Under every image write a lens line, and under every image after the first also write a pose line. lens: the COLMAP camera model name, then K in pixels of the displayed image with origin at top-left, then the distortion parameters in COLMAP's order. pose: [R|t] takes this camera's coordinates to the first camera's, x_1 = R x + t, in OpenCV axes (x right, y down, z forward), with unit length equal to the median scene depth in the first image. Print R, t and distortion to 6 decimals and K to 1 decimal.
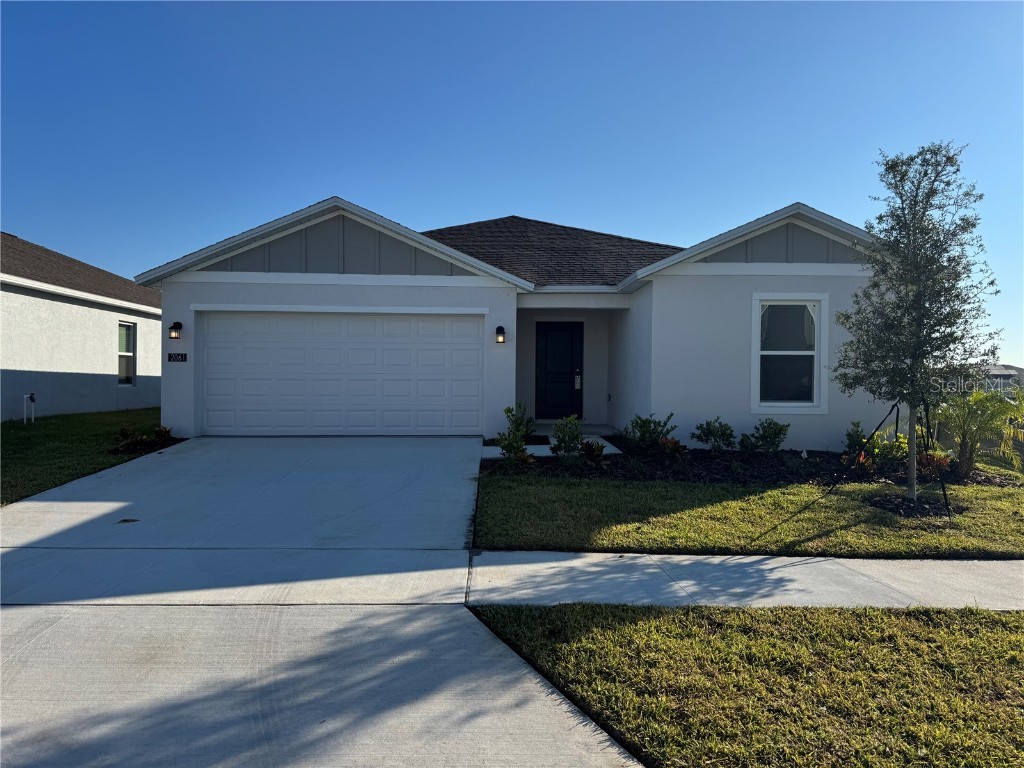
lens RADIAL K [[726.1, 0, 511.7], [0, 726.1, 381.7], [0, 0, 1]] dist [0.009137, -0.014657]
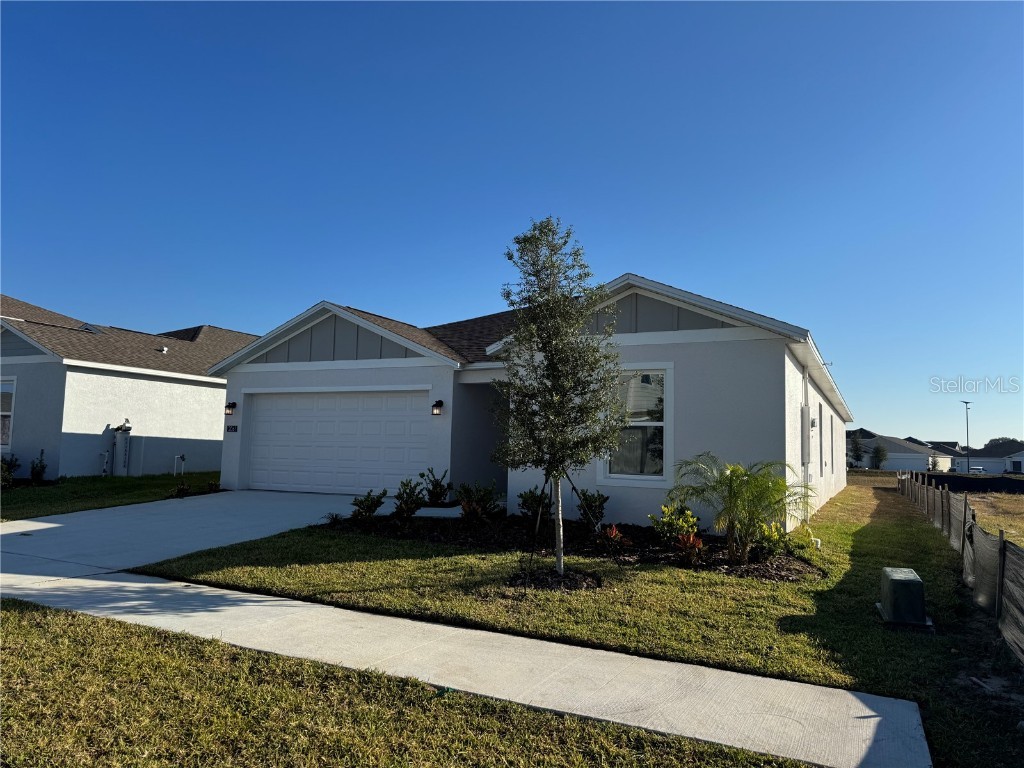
lens RADIAL K [[726.1, 0, 510.7], [0, 726.1, 383.8], [0, 0, 1]] dist [0.009137, -0.014657]
pose [[0.884767, -0.031391, -0.464975, 0.615916], [-0.013212, 0.995638, -0.092356, 0.000912], [0.465846, 0.087856, 0.880493, 0.054097]]
